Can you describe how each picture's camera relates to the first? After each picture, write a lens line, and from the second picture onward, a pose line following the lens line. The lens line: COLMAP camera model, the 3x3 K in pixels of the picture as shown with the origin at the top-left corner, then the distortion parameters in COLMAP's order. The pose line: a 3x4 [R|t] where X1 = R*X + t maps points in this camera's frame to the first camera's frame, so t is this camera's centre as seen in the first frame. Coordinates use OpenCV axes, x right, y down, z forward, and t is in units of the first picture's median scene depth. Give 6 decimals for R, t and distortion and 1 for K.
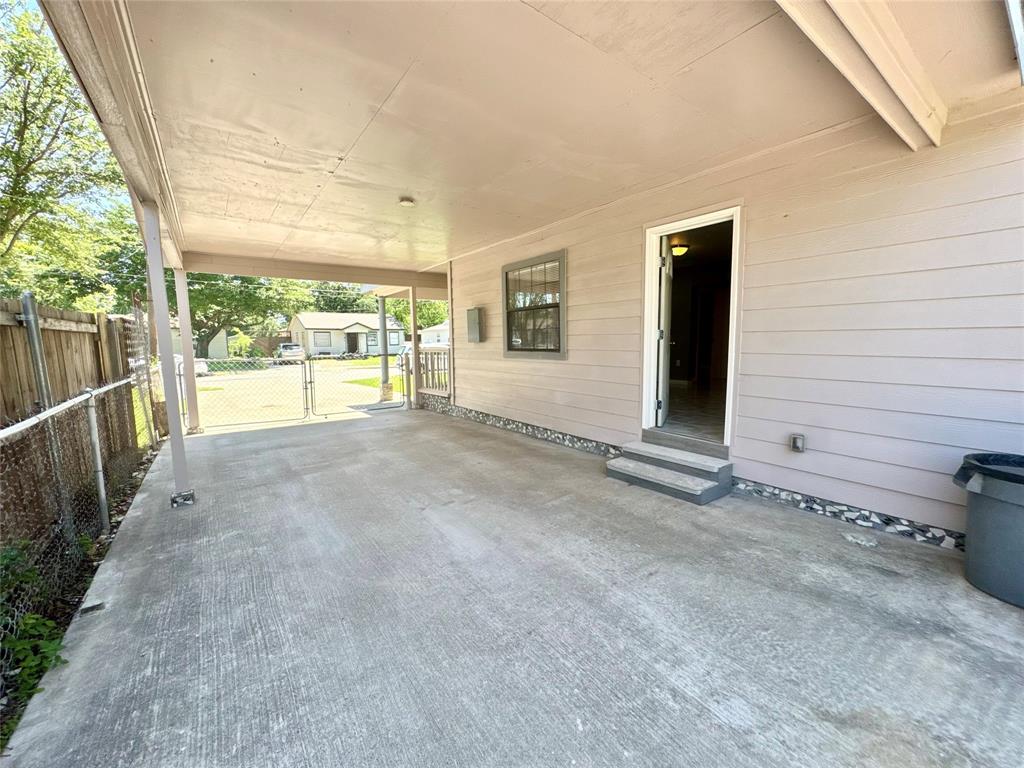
lens RADIAL K [[410.0, 0, 511.4], [0, 410.0, 382.3], [0, 0, 1]] dist [0.000601, -0.000208]
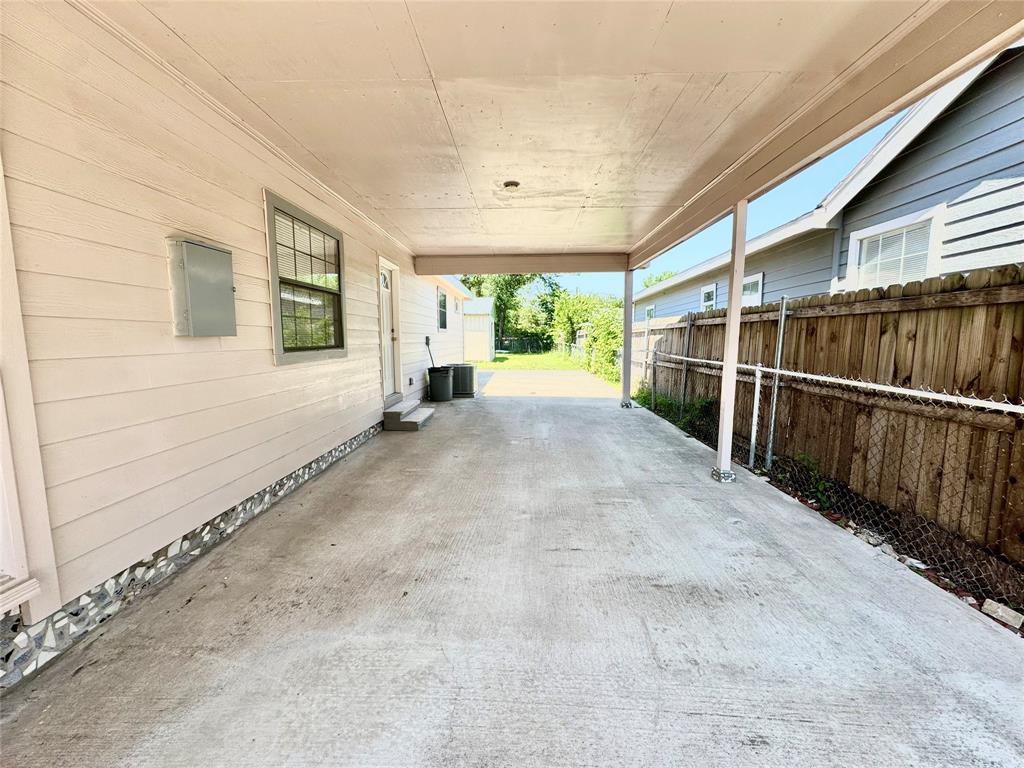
lens RADIAL K [[410.0, 0, 511.4], [0, 410.0, 382.3], [0, 0, 1]] dist [0.000601, -0.000208]
pose [[-0.787974, -0.052596, 0.613458, -0.654599], [0.077337, 0.979999, 0.183359, -0.127234], [-0.610832, 0.191925, -0.768146, 1.375815]]
